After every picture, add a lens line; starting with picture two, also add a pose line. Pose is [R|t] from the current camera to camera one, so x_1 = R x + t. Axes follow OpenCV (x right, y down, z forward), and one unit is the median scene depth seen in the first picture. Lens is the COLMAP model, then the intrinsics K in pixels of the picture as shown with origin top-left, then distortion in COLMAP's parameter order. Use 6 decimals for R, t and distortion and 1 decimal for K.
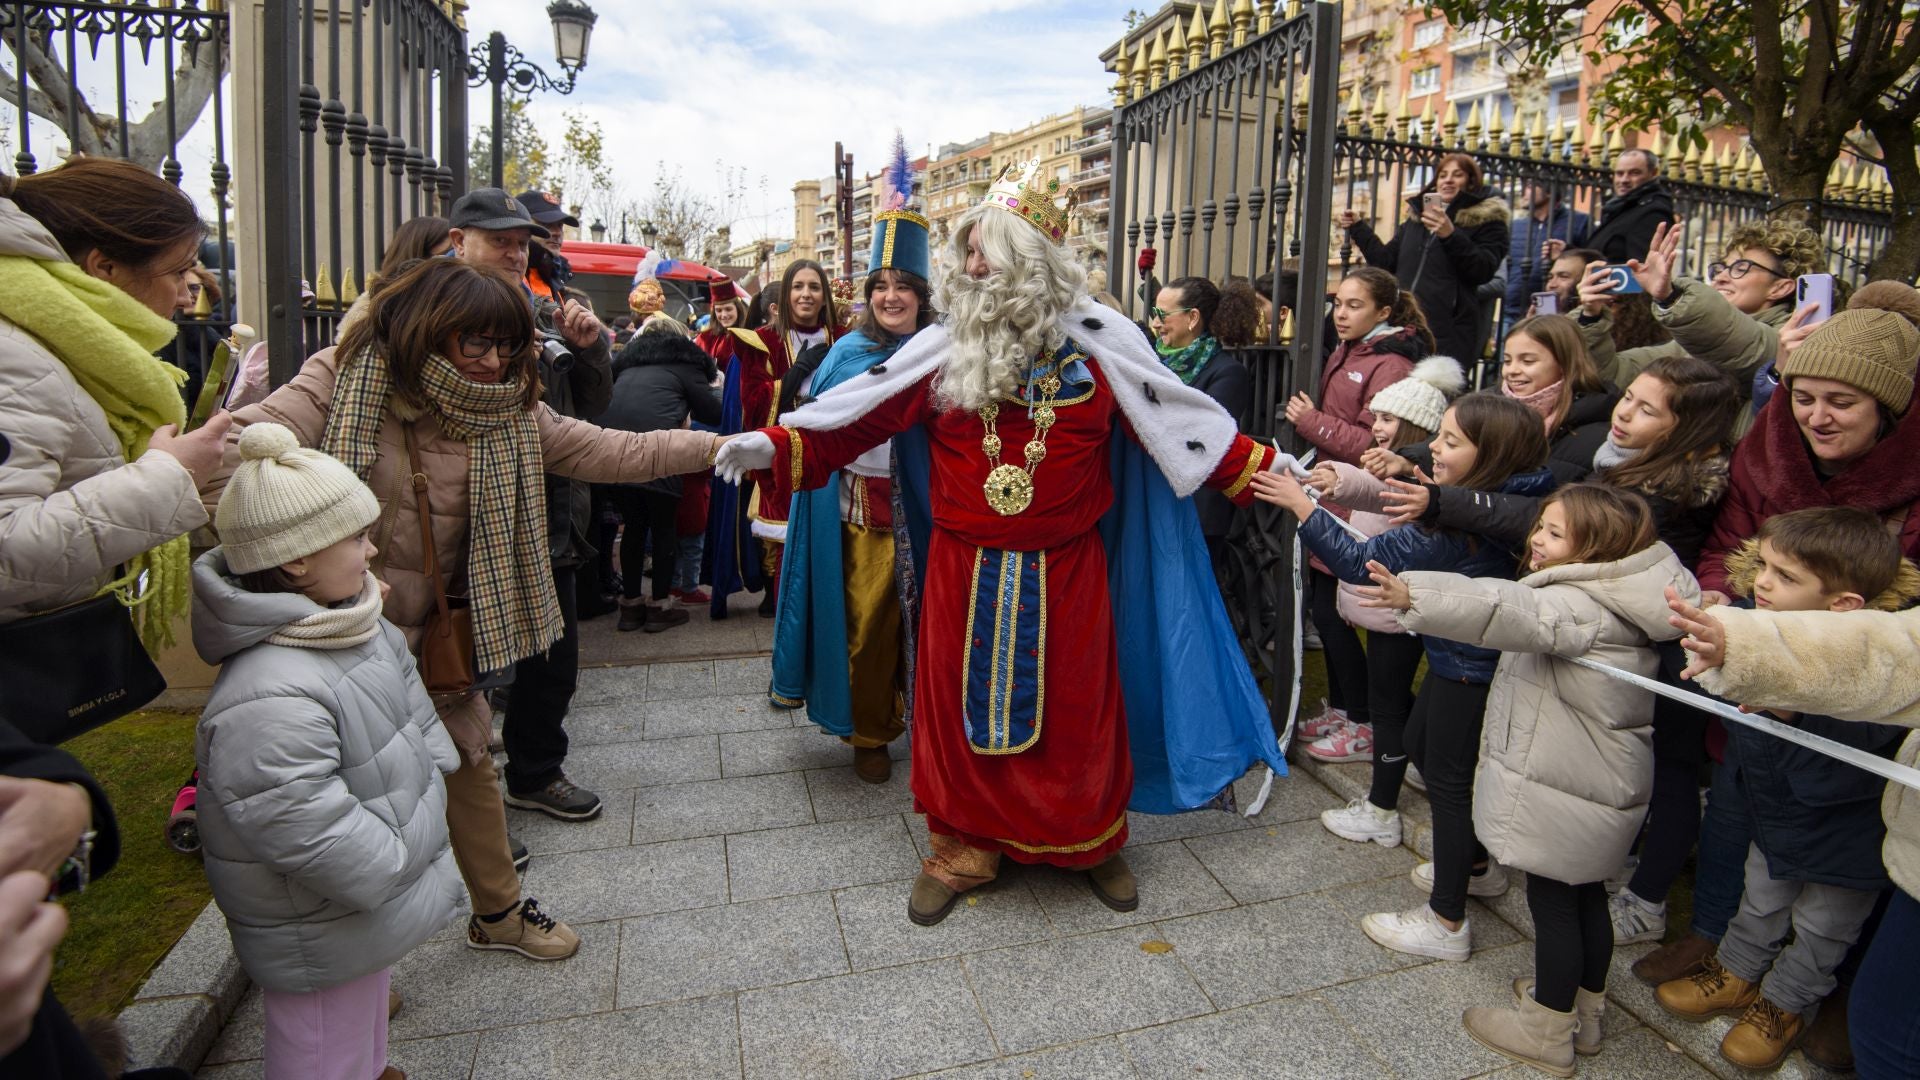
lens RADIAL K [[780.0, 0, 925.9], [0, 780.0, 541.2], [0, 0, 1]] dist [-0.017727, -0.004227]
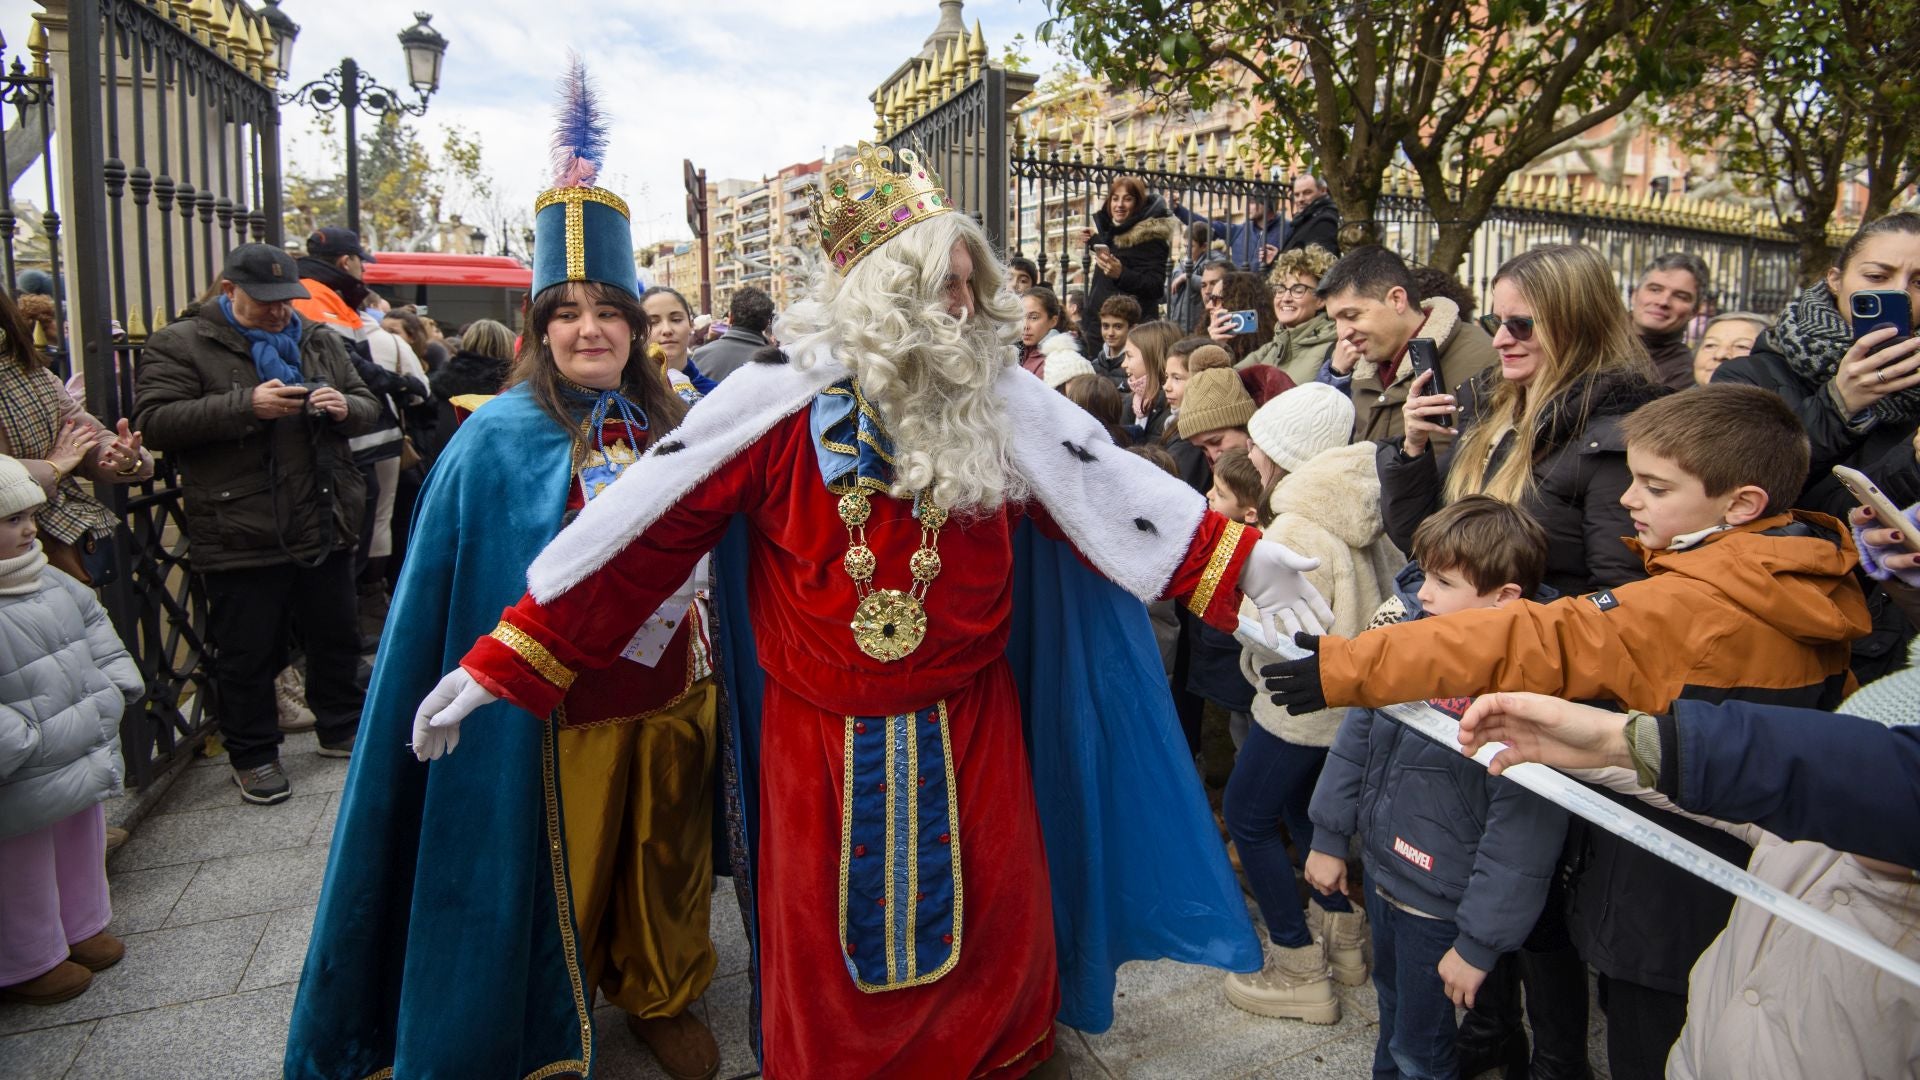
lens RADIAL K [[776.3, 0, 917.5], [0, 776.3, 536.2], [0, 0, 1]] dist [-0.030324, -0.000218]
pose [[0.995525, -0.043813, 0.083727, 0.087938], [0.043852, 0.999037, 0.001380, 0.014247], [-0.083707, 0.002298, 0.996488, -0.073127]]
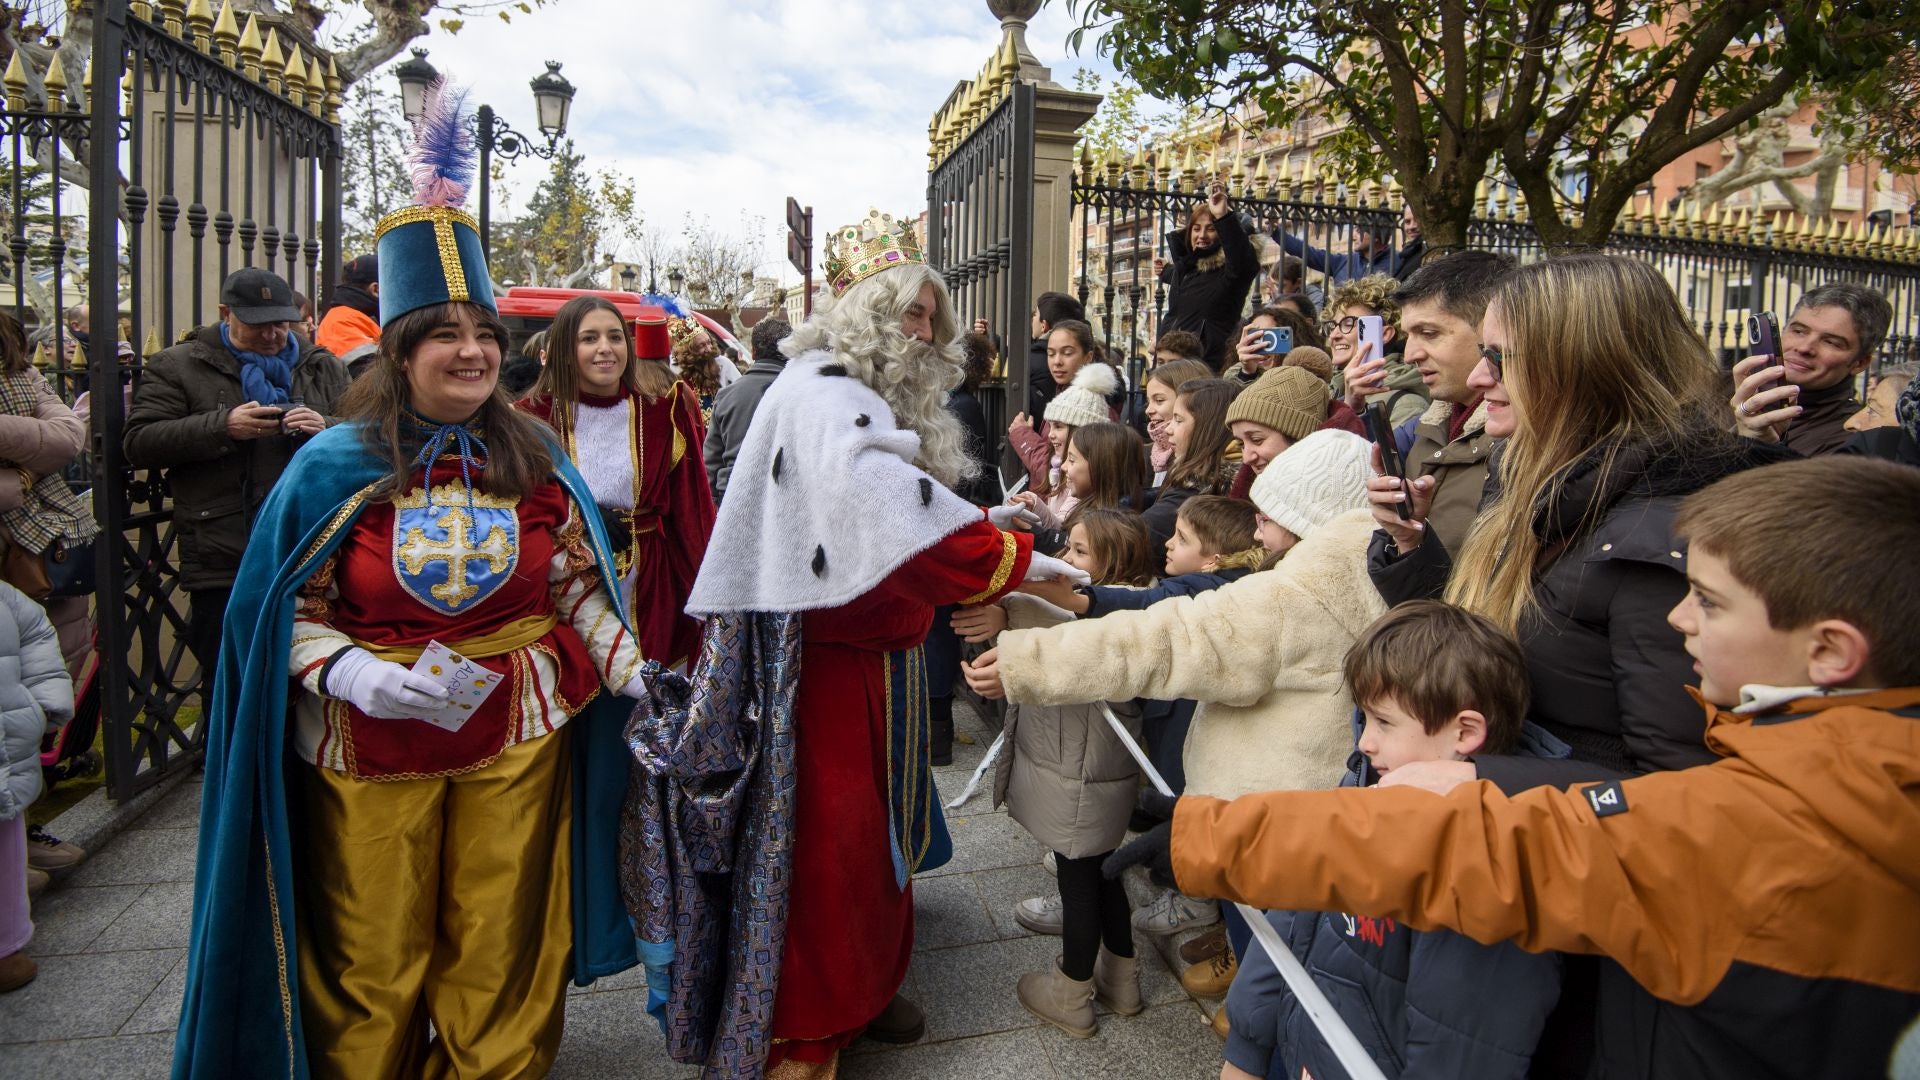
lens RADIAL K [[769.1, 0, 960.0], [0, 769.1, 540.0], [0, 0, 1]] dist [-0.030590, -0.000672]
pose [[0.999325, 0.003121, -0.036616, 0.156484], [-0.004652, 0.999116, -0.041784, 0.006399], [0.036453, 0.041926, 0.998456, -0.032121]]
